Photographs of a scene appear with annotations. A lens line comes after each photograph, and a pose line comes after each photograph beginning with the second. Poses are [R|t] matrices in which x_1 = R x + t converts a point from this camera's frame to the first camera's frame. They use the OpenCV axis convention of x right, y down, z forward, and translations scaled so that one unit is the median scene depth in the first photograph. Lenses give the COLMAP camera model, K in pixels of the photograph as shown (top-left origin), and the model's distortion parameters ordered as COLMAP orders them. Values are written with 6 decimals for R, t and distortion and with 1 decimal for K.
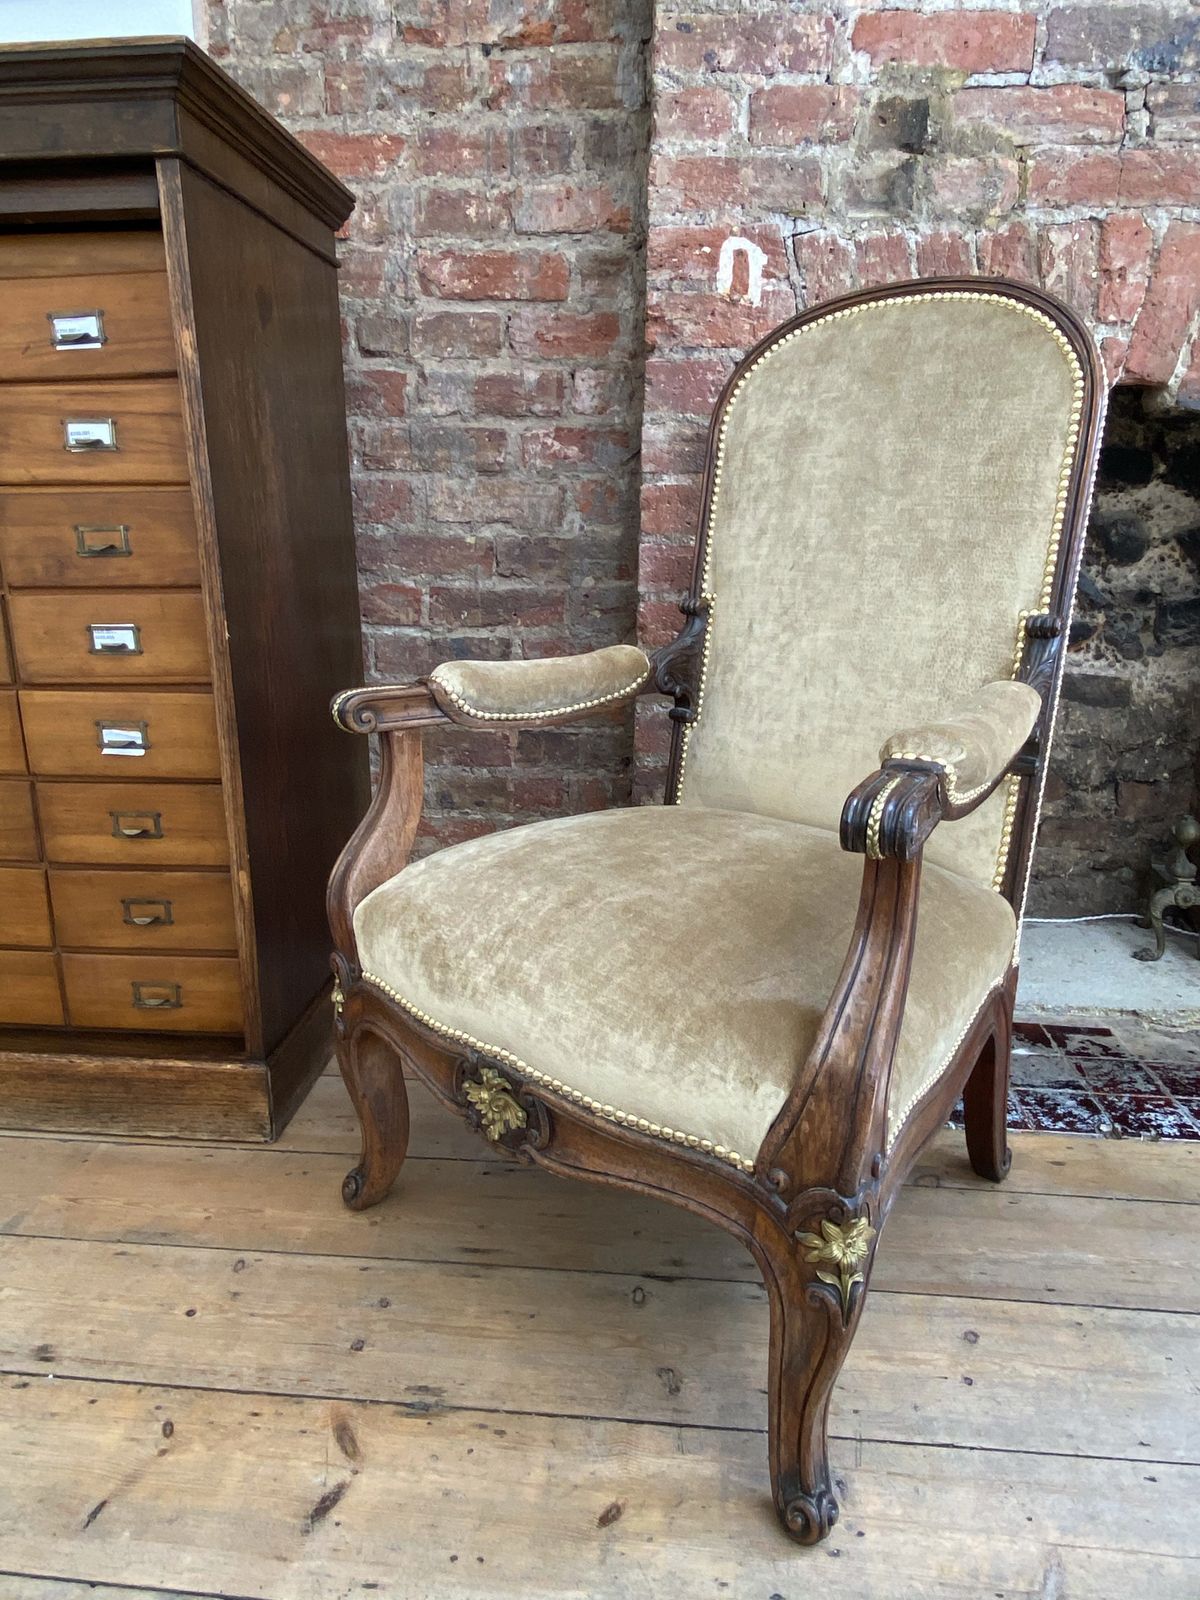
lens RADIAL K [[1006.6, 0, 594.0], [0, 1006.6, 795.2], [0, 0, 1]] dist [0.074812, -0.089730]
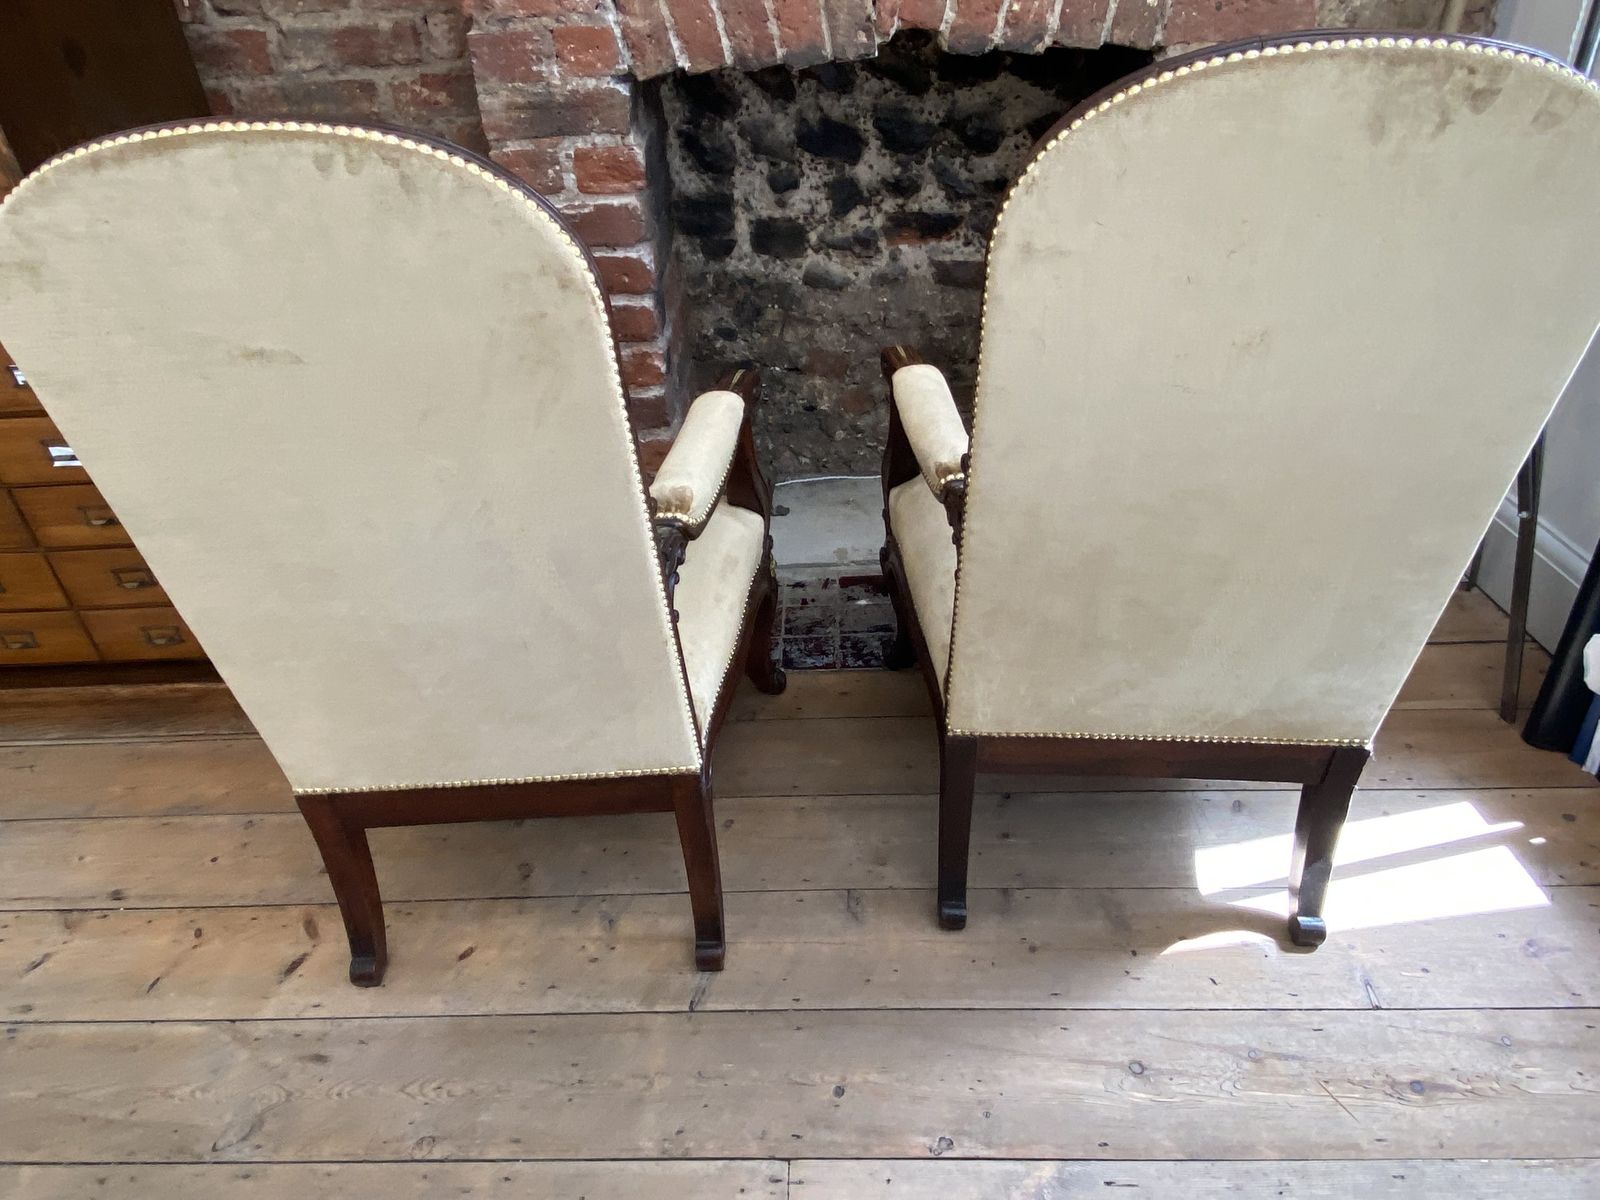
lens RADIAL K [[1006.6, 0, 791.8], [0, 1006.6, 606.7], [0, 0, 1]] dist [0.074812, -0.089730]
pose [[0.995845, -0.088903, 0.019705, 0.329873], [0.077222, 0.939175, 0.334645, -0.201955], [-0.048258, -0.331733, 0.942138, -0.238210]]
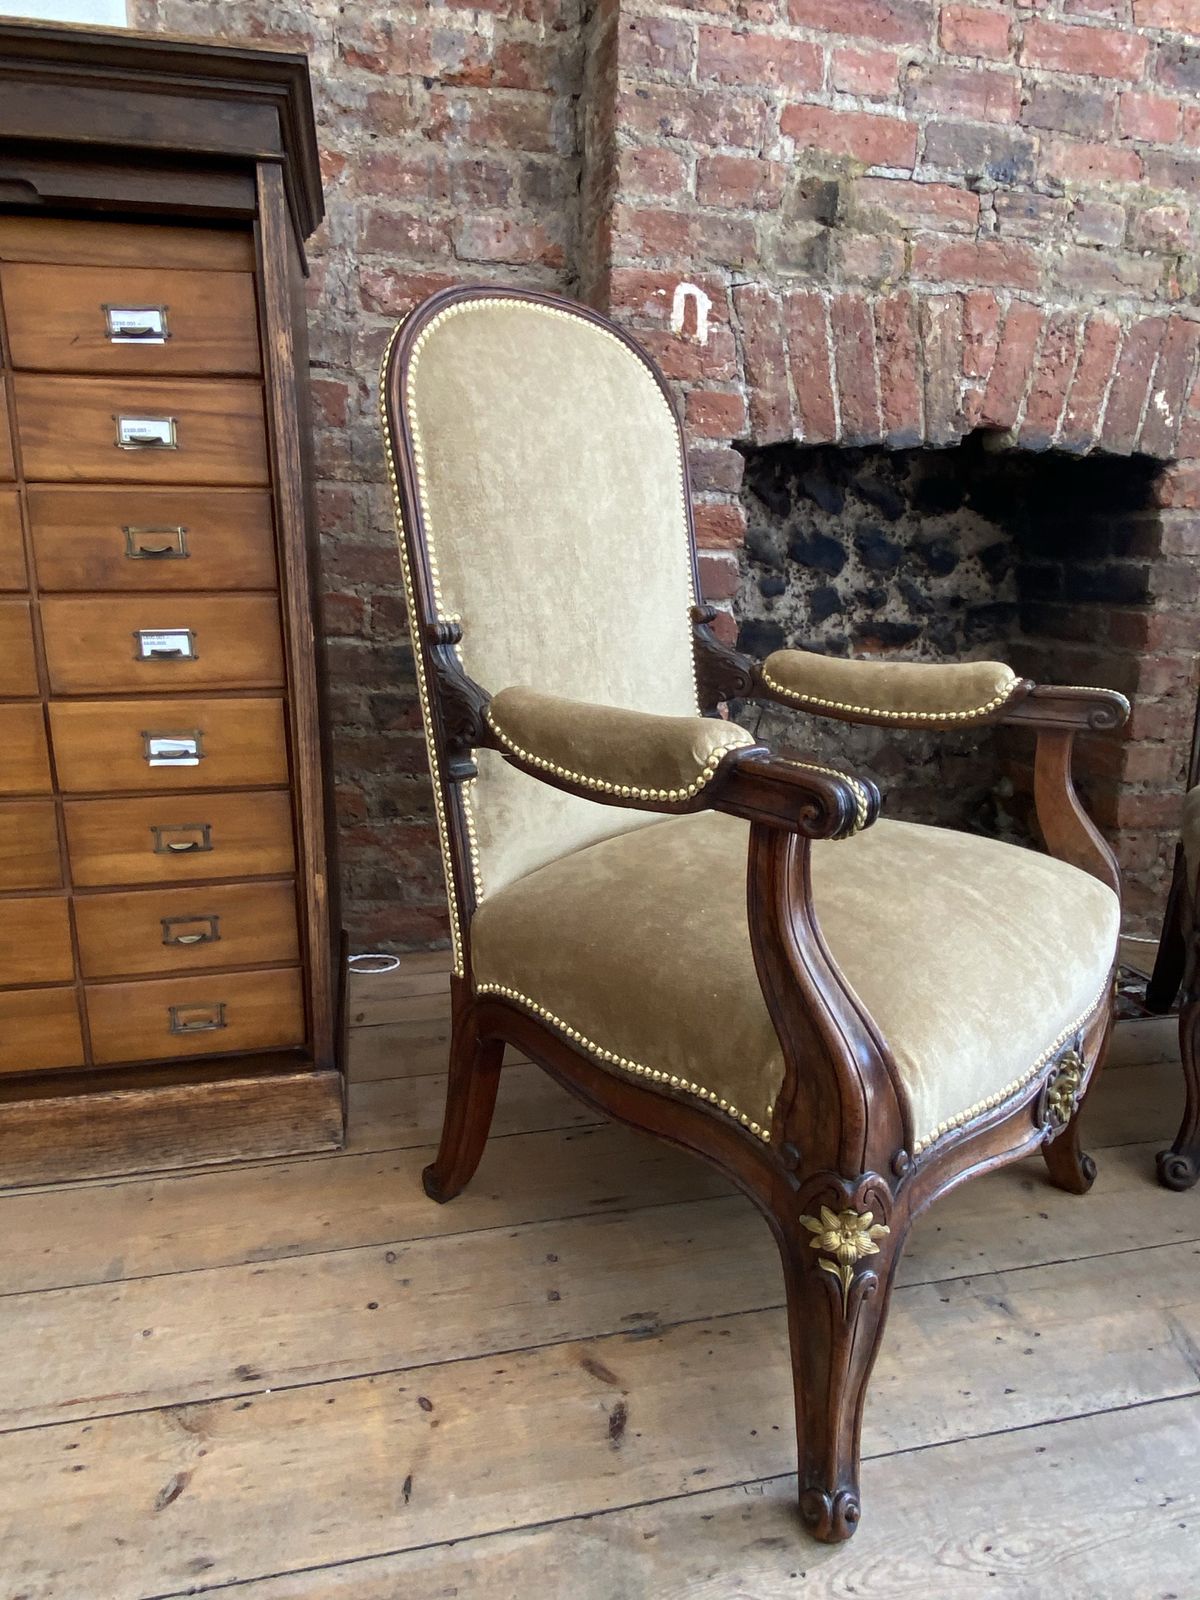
lens RADIAL K [[1006.6, 0, 592.9], [0, 1006.6, 795.0], [0, 0, 1]] dist [0.074812, -0.089730]
pose [[0.951363, -0.064682, 0.301205, -0.337859], [0.071678, 0.997353, -0.012222, 0.025163], [-0.299617, 0.033218, 0.953481, -0.027375]]
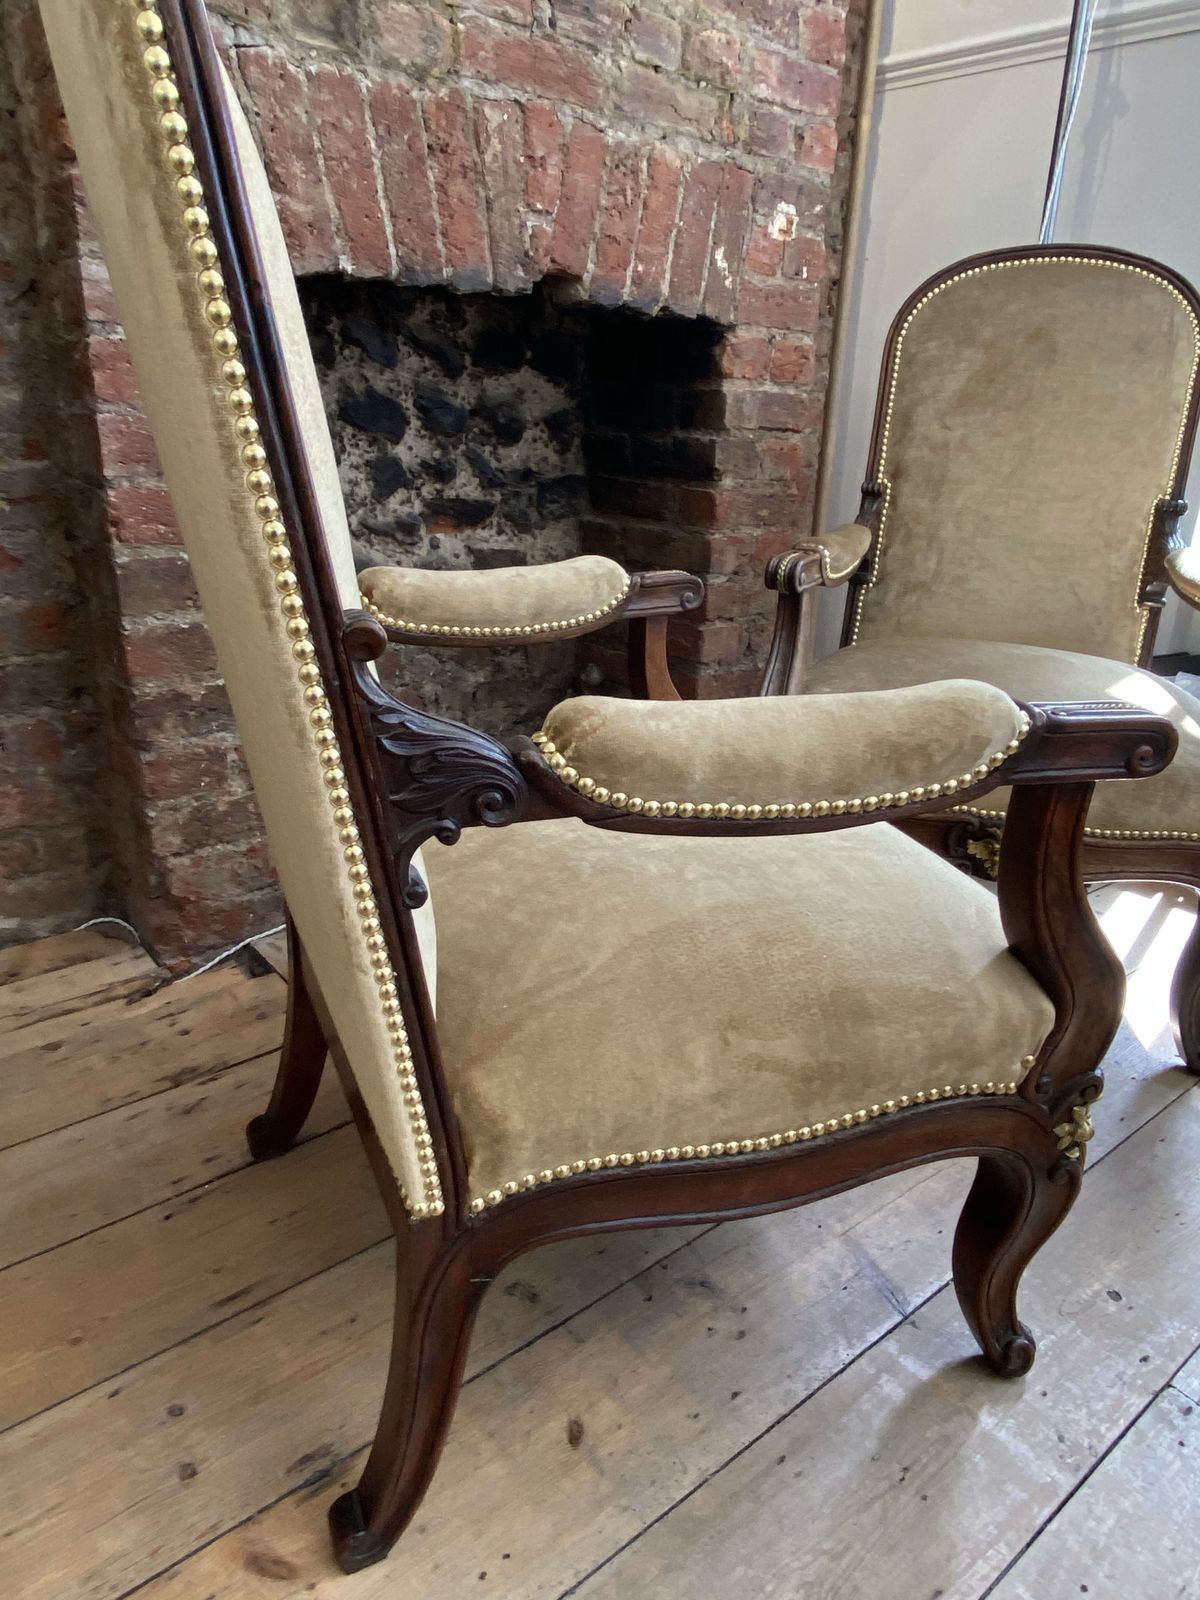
lens RADIAL K [[1014.0, 0, 592.9], [0, 1014.0, 796.8], [0, 0, 1]] dist [0.037590, -0.042469]
pose [[0.724644, -0.223817, 0.651764, -0.284210], [0.146194, 0.974189, 0.171996, -0.042392], [-0.673438, -0.029352, 0.738661, 0.155926]]
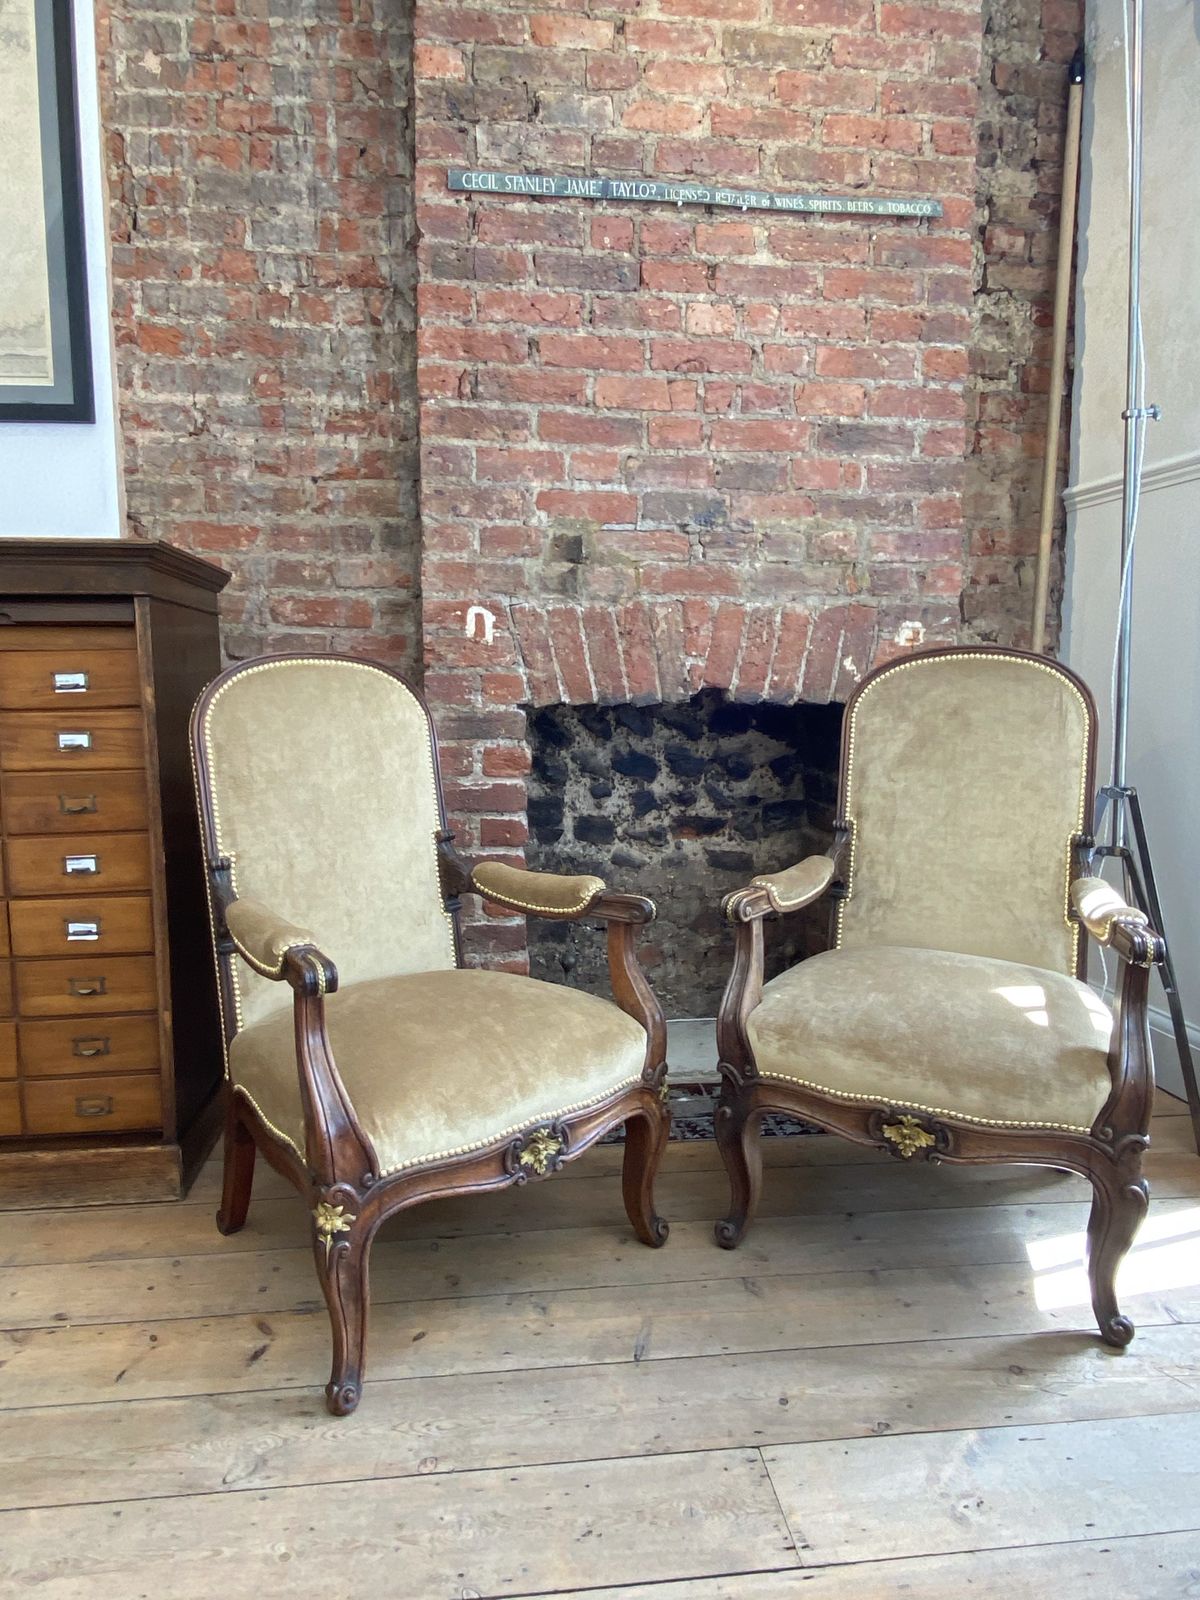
lens RADIAL K [[1006.6, 0, 594.3], [0, 1006.6, 795.4], [0, 0, 1]] dist [0.074812, -0.089730]
pose [[0.979796, -0.028742, 0.197926, -0.006963], [0.059270, 0.986894, -0.150092, 0.019712], [-0.191018, 0.158790, 0.968658, -0.592443]]
